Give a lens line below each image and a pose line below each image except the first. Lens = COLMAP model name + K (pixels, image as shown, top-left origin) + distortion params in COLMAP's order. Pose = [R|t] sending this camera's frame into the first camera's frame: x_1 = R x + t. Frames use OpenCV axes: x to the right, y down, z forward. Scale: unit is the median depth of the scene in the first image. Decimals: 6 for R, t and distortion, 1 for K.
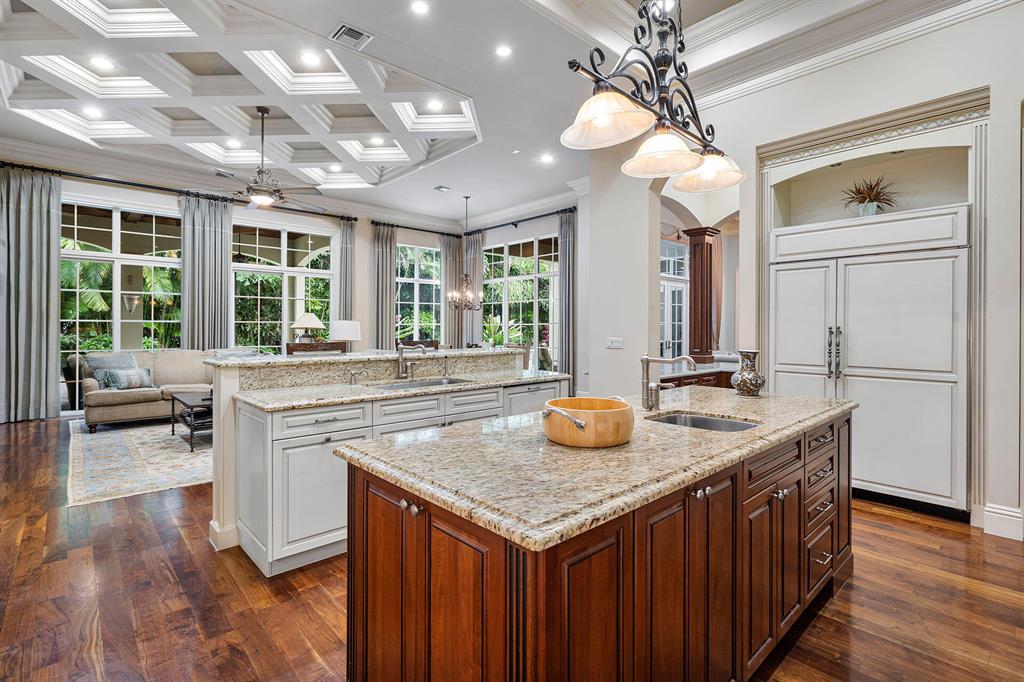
lens RADIAL K [[483.8, 0, 530.2], [0, 483.8, 325.4], [0, 0, 1]] dist [0.000744, 0.000117]
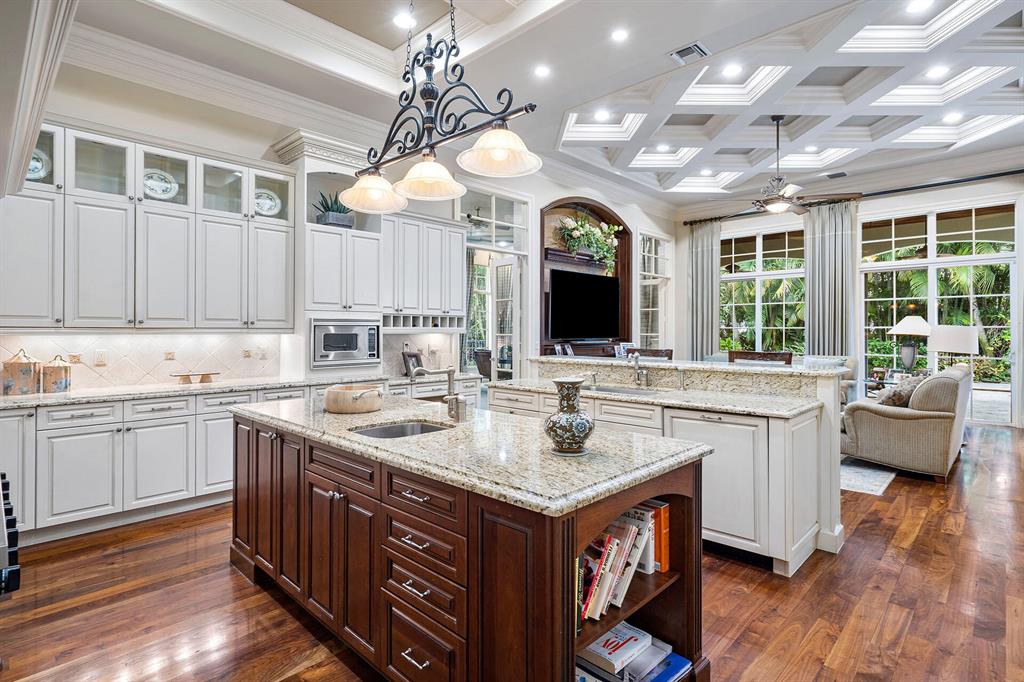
lens RADIAL K [[516.5, 0, 493.9], [0, 516.5, 325.2], [0, 0, 1]] dist [0.000332, -0.000036]
pose [[0.017020, -0.012018, -0.999783, 0.404104], [0.004228, 0.999920, -0.011948, -0.004003], [0.999846, -0.004024, 0.017070, 0.318878]]
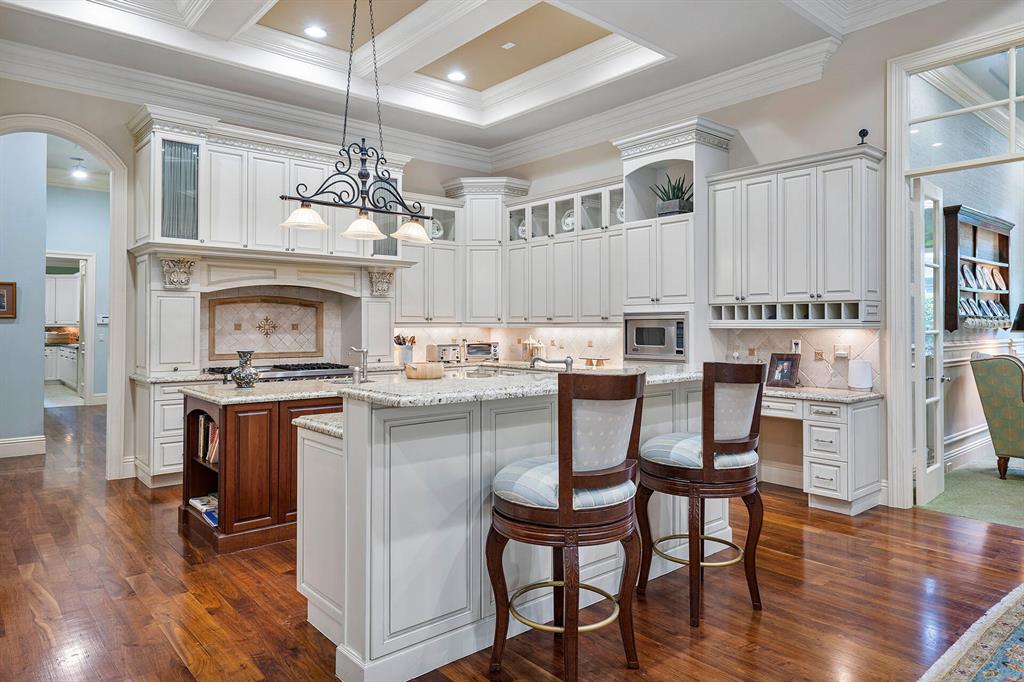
lens RADIAL K [[646.8, 0, 512.0], [0, 646.8, 316.7], [0, 0, 1]] dist [0.037374, 0.000460]
pose [[-0.998608, -0.001516, 0.052729, -0.138130], [-0.002536, 0.999811, -0.019285, 0.000610], [-0.052690, -0.019392, -0.998423, 0.961020]]
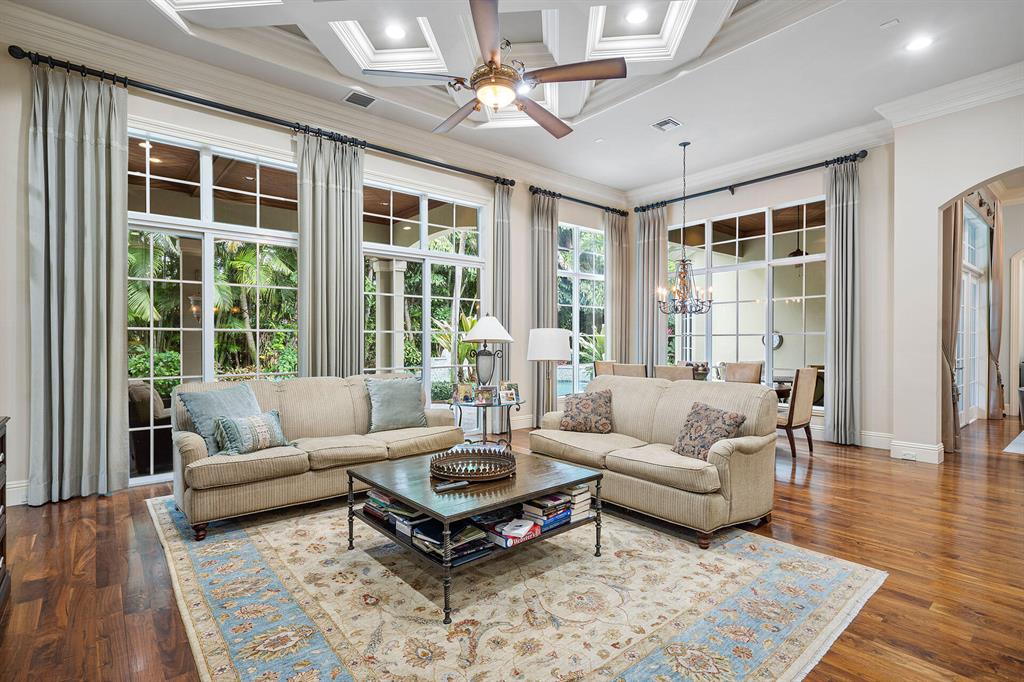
lens RADIAL K [[500.5, 0, 512.0], [0, 500.5, 341.0], [0, 0, 1]] dist [0.001545, -0.000334]
pose [[0.997806, -0.002971, -0.066145, -0.414196], [0.003366, 0.999977, 0.005851, 0.002858], [0.066127, -0.006061, 0.997793, 0.375755]]
